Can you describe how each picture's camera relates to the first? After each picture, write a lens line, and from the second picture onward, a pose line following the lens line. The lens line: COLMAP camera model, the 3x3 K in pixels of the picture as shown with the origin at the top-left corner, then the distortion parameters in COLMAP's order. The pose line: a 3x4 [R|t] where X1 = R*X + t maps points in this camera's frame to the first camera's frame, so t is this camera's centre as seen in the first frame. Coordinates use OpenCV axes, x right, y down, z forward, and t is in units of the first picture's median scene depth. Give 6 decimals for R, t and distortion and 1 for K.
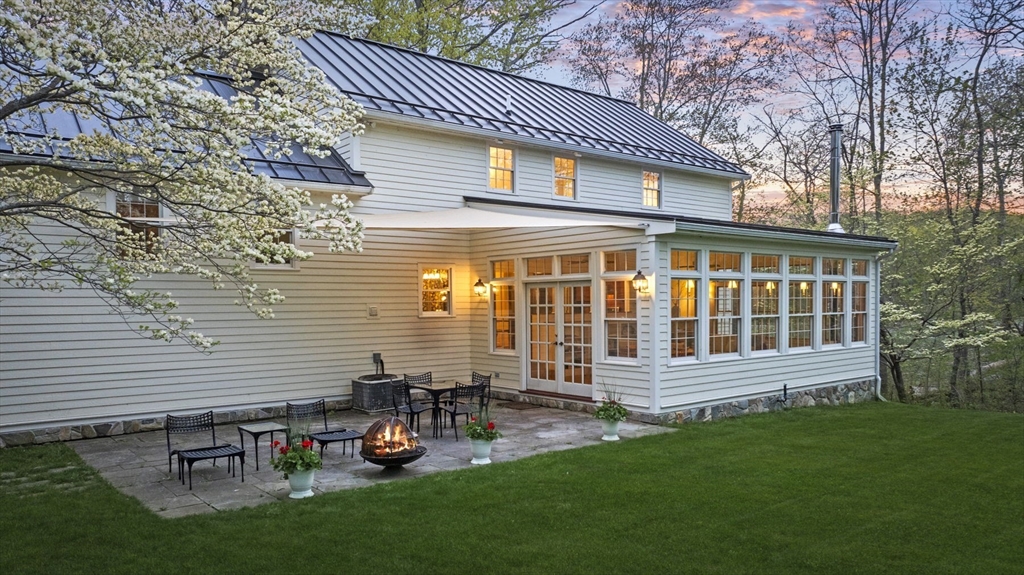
lens RADIAL K [[724.8, 0, 496.1], [0, 724.8, 289.0], [0, 0, 1]] dist [0.002089, 0.000041]
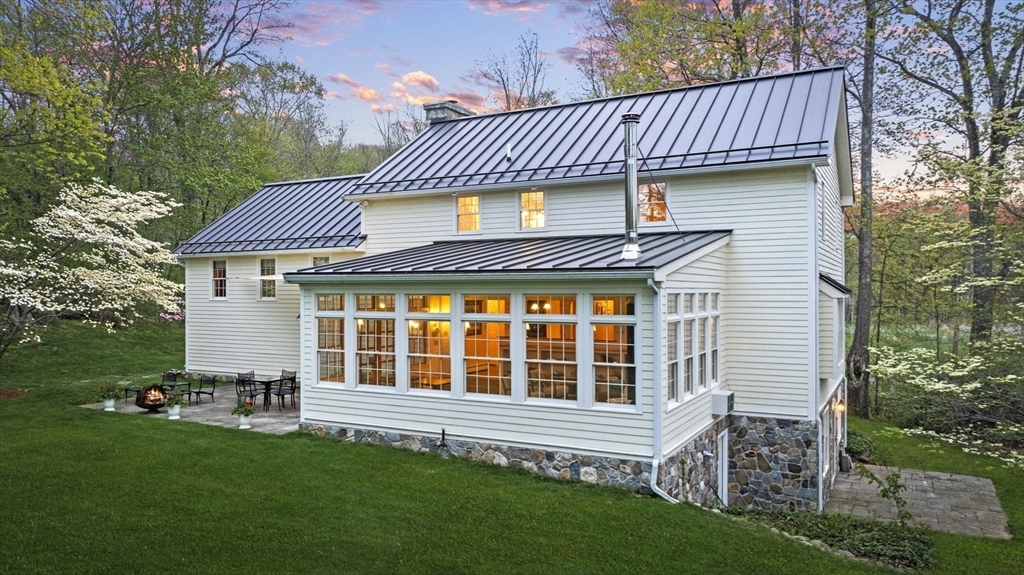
lens RADIAL K [[724.8, 0, 496.1], [0, 724.8, 289.0], [0, 0, 1]] dist [0.002089, 0.000041]
pose [[0.395361, -0.015608, -0.918393, 1.245863], [-0.005452, 0.999798, -0.019339, -0.032377], [0.918510, 0.012653, 0.395196, 0.654782]]
